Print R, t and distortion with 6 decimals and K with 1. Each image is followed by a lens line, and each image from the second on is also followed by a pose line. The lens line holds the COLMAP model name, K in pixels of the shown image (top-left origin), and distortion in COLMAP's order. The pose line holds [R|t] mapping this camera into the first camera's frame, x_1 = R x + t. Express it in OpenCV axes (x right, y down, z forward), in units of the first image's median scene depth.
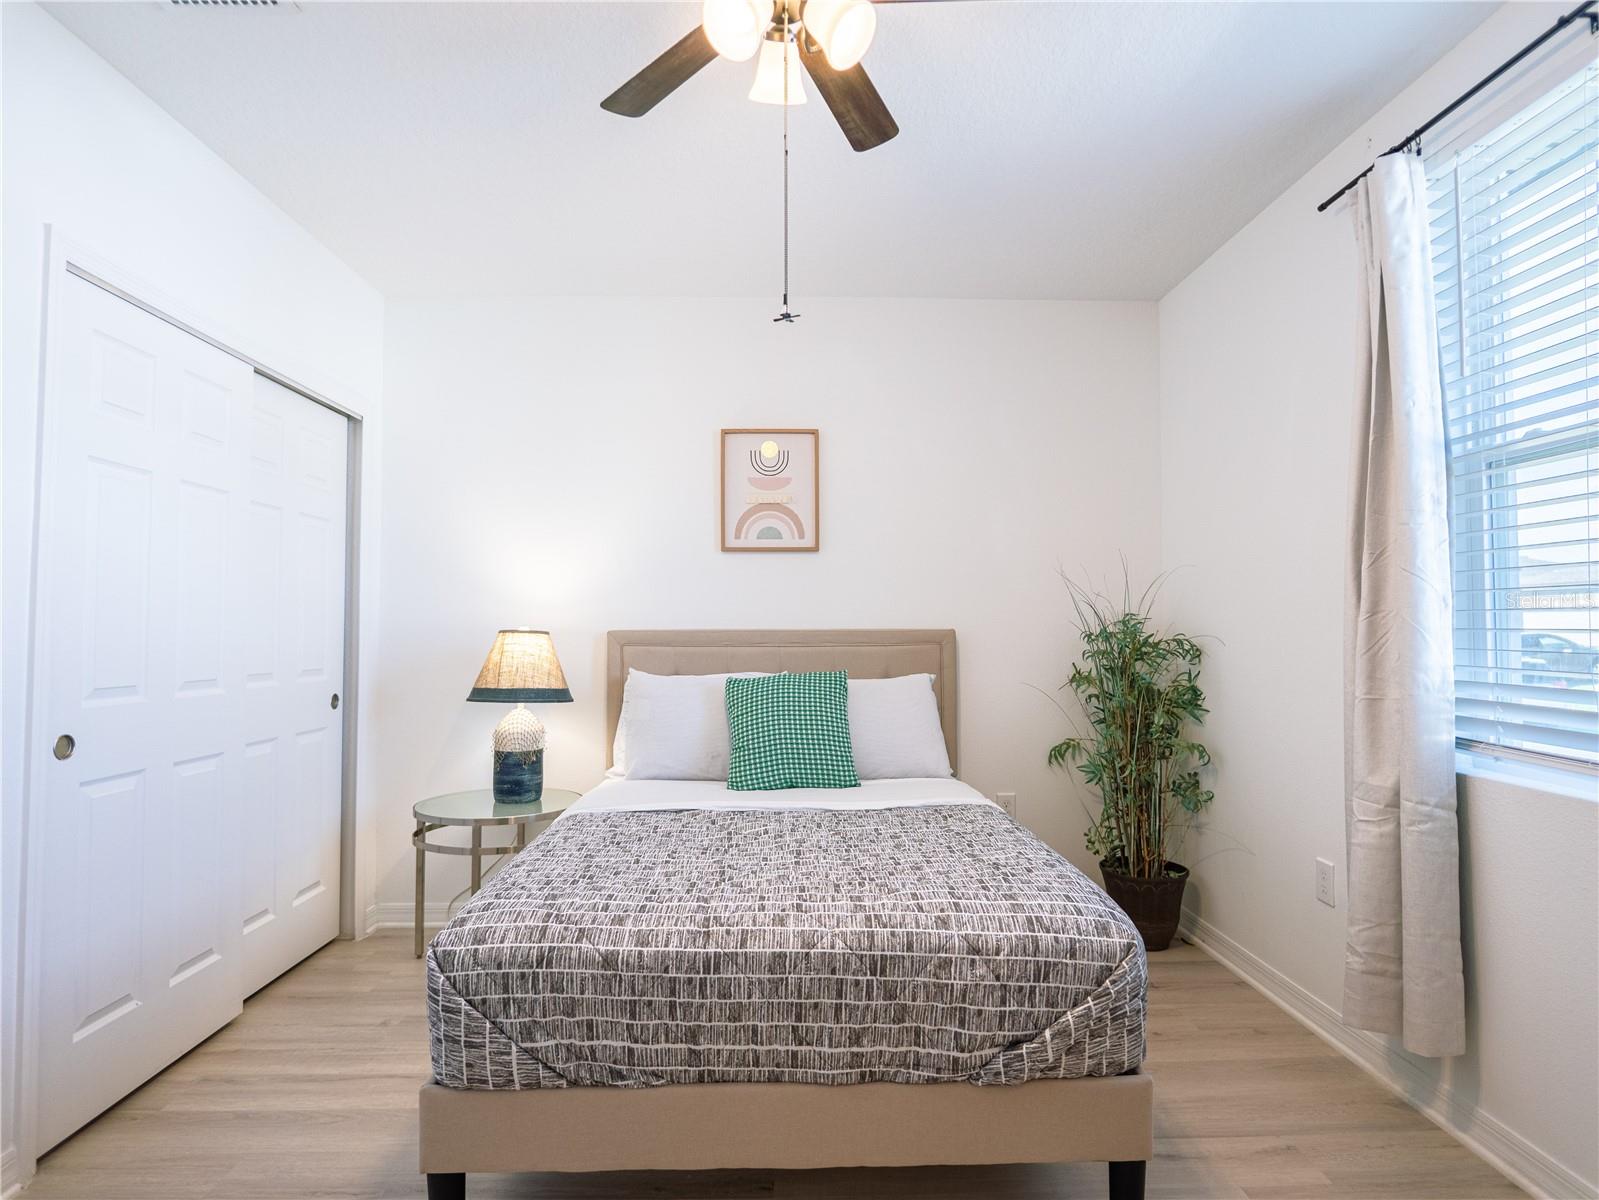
lens RADIAL K [[863.6, 0, 800.2], [0, 863.6, 599.2], [0, 0, 1]] dist [-0.017297, 0.004215]
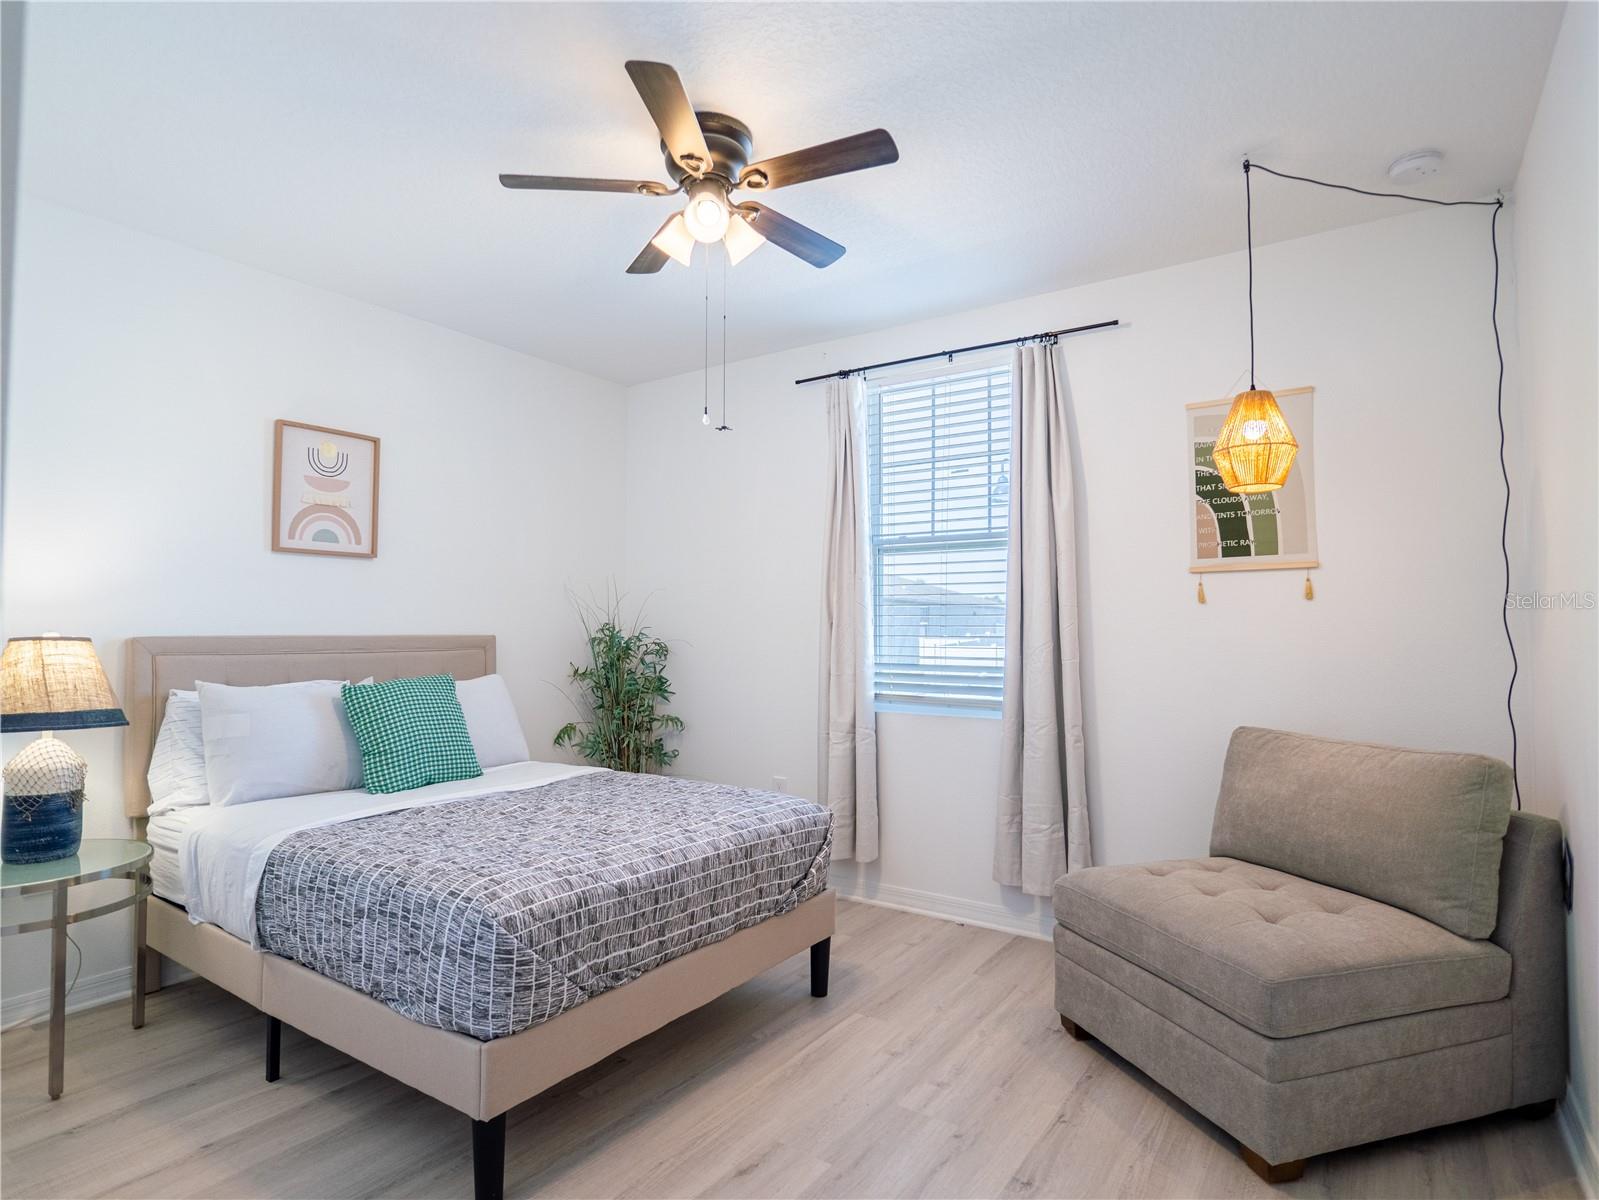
lens RADIAL K [[863.6, 0, 798.1], [0, 863.6, 597.9], [0, 0, 1]] dist [-0.017297, 0.004215]
pose [[0.588020, 0.033306, 0.808160, -0.939107], [-0.029394, 0.999372, -0.019799, -0.006676], [-0.808312, -0.012112, 0.588630, 0.008343]]
